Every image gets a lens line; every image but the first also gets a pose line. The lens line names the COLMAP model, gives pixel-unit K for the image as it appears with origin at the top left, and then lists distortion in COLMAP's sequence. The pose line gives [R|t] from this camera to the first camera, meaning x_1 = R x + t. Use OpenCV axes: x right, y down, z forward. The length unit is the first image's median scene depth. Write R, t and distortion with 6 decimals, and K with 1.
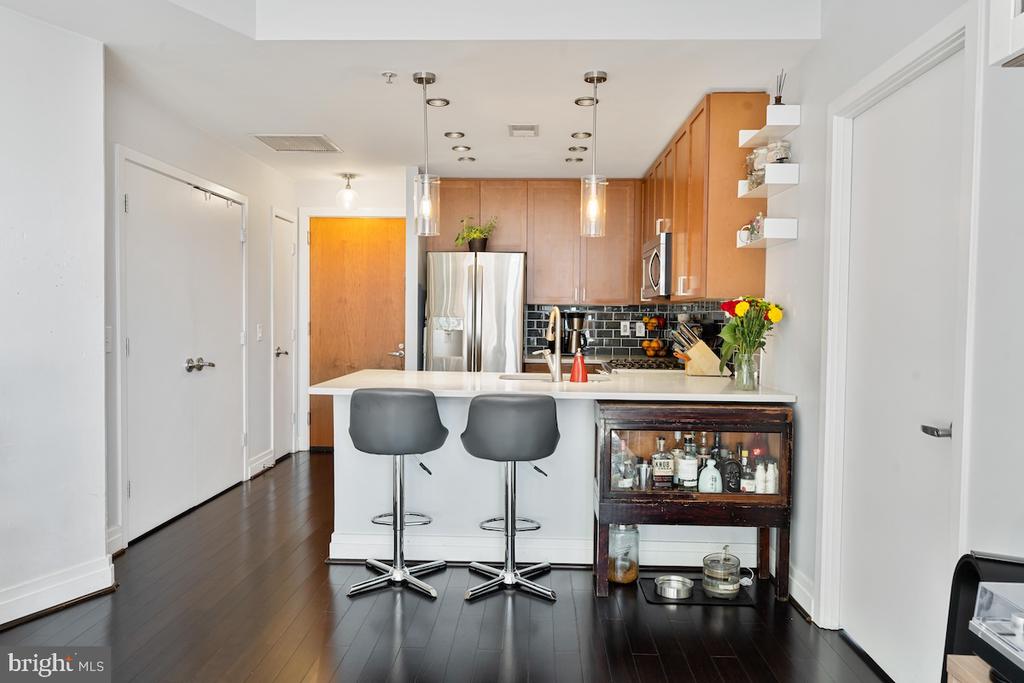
lens RADIAL K [[766.2, 0, 505.9], [0, 766.2, 334.6], [0, 0, 1]] dist [-0.002894, 0.001205]
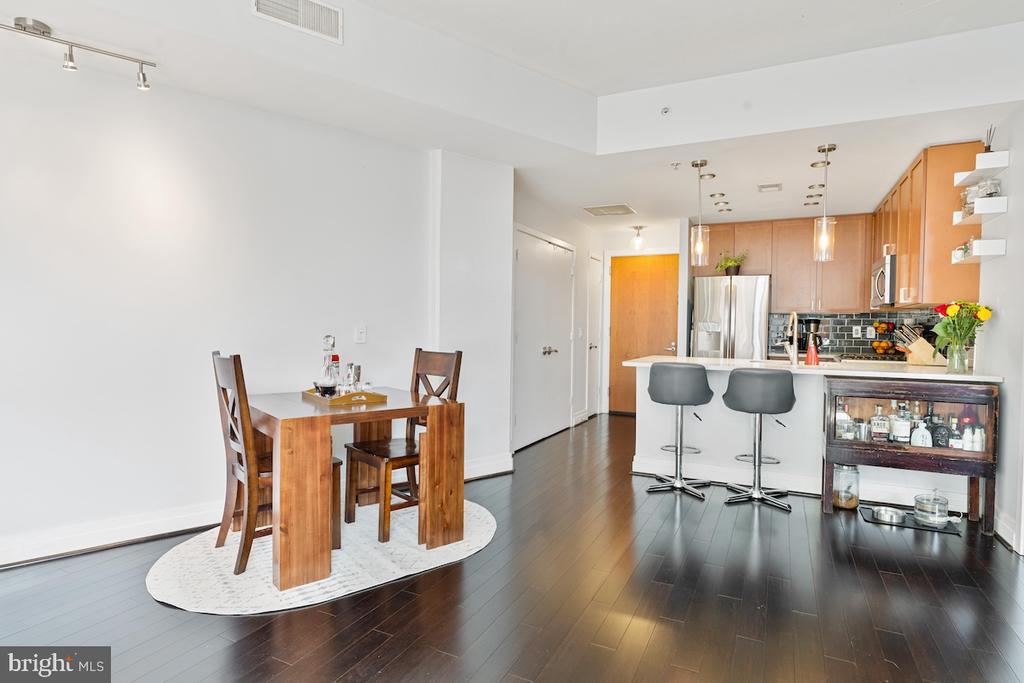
lens RADIAL K [[556.8, 0, 507.4], [0, 556.8, 341.2], [0, 0, 1]] dist [0.006198, -0.001499]
pose [[0.915762, 0.008906, -0.401623, -0.005833], [-0.008337, 0.999960, 0.003164, 0.020880], [0.401635, 0.000450, 0.915800, -0.169686]]
